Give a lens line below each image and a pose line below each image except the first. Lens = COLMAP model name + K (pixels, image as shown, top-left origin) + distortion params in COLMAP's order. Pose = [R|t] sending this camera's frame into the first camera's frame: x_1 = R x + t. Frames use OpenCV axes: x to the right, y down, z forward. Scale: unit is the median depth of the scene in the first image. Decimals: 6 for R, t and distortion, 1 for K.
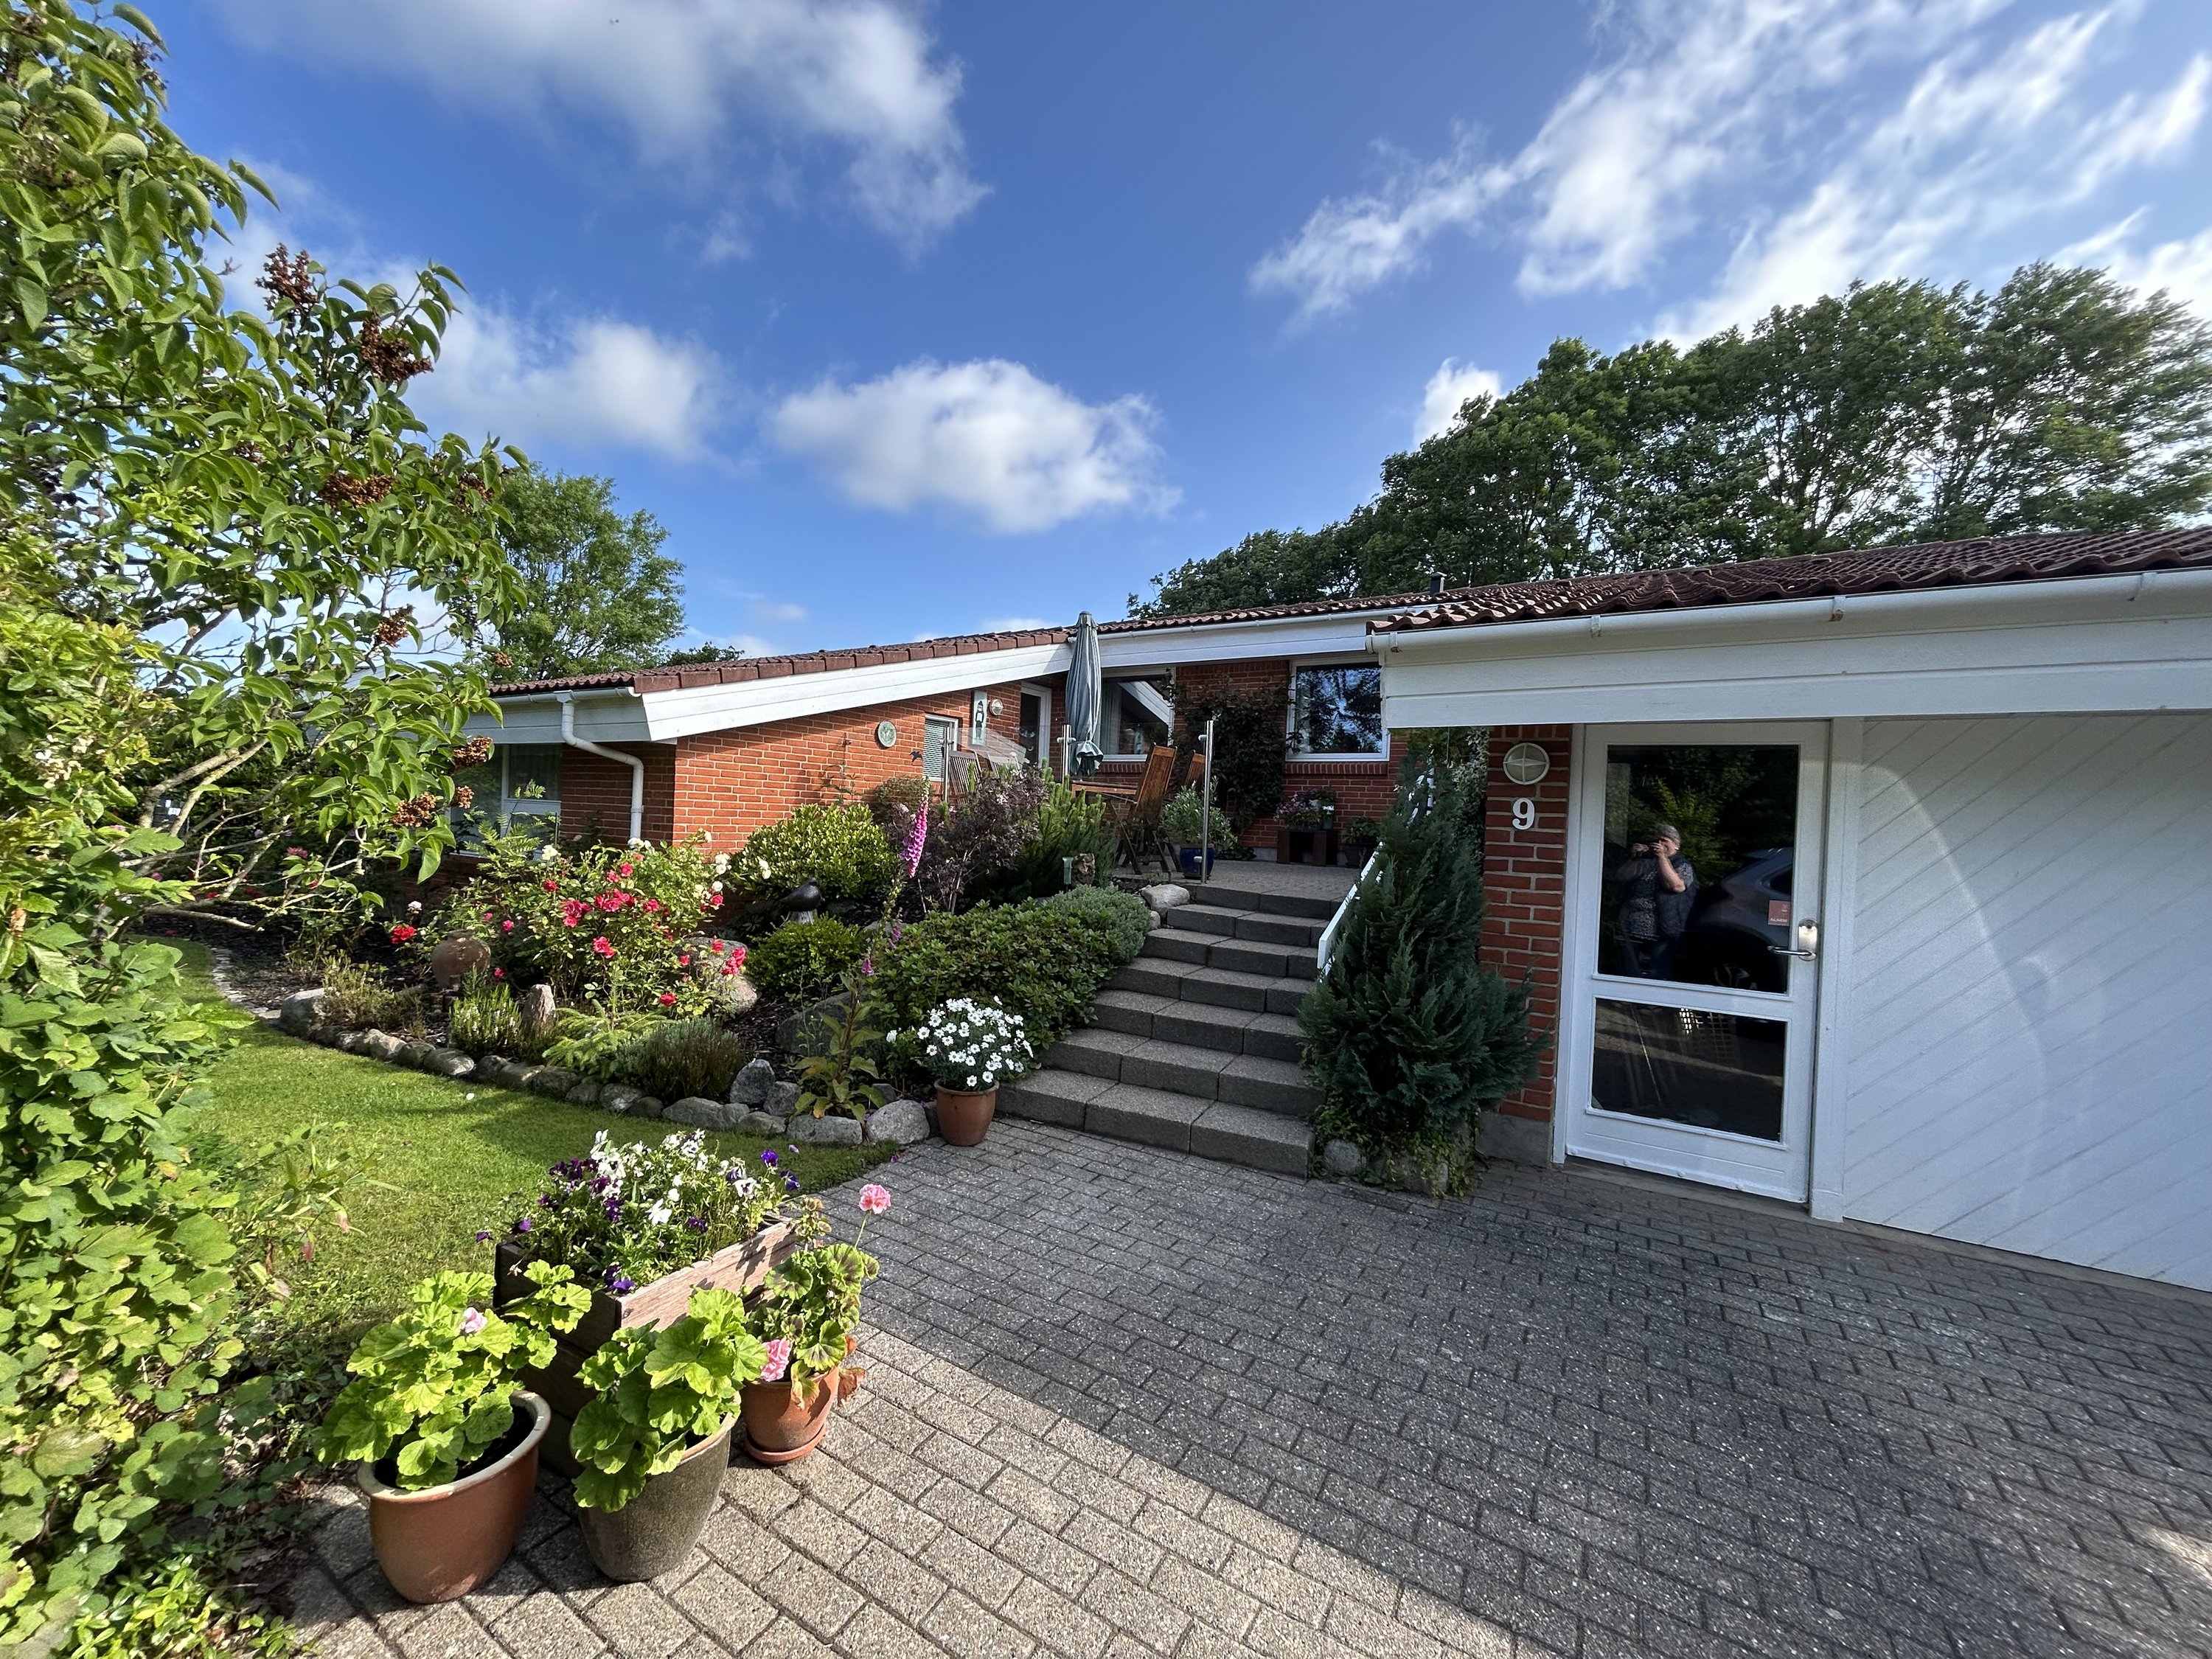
lens RADIAL K [[883.7, 0, 1104.0], [0, 883.7, 834.7], [0, 0, 1]] dist [0.008045, -0.000020]
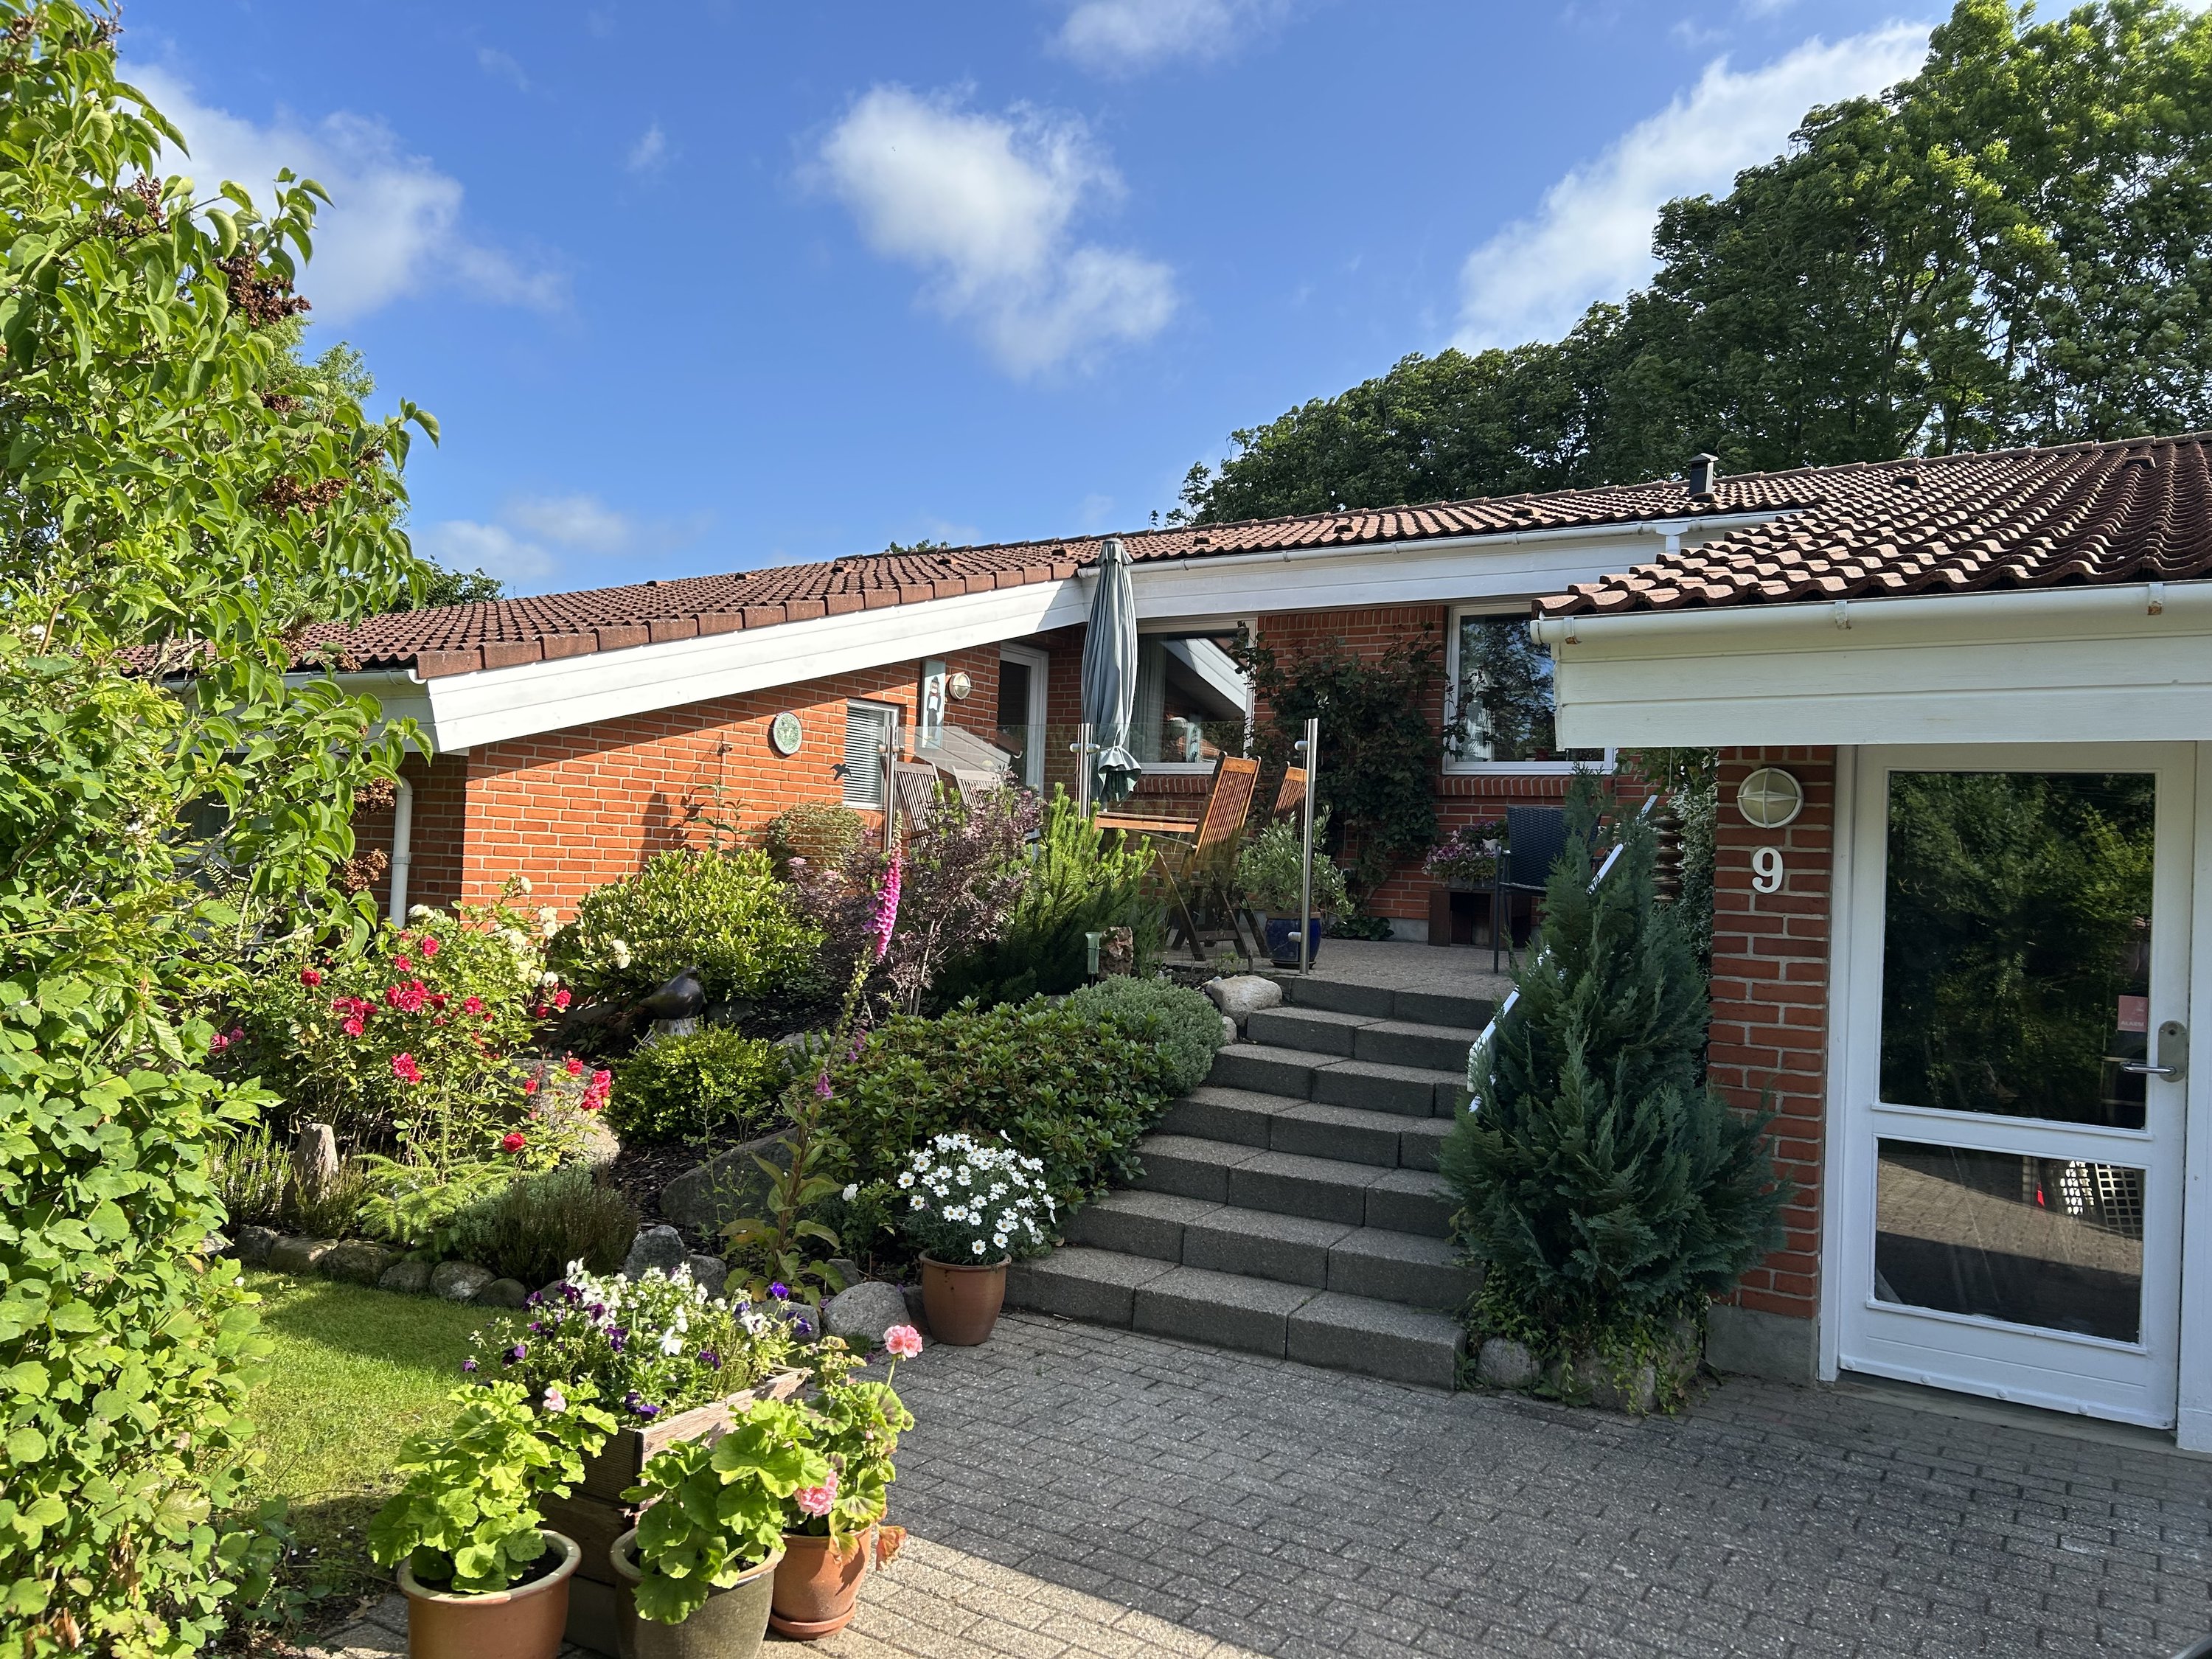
lens RADIAL K [[1608.2, 0, 1092.1], [0, 1608.2, 830.8], [0, 0, 1]] dist [0.115096, -0.111645]
pose [[0.999790, -0.001147, -0.020476, -0.028041], [0.000332, 0.999210, -0.039752, -0.003514], [0.020506, 0.039737, 0.999000, -0.292908]]
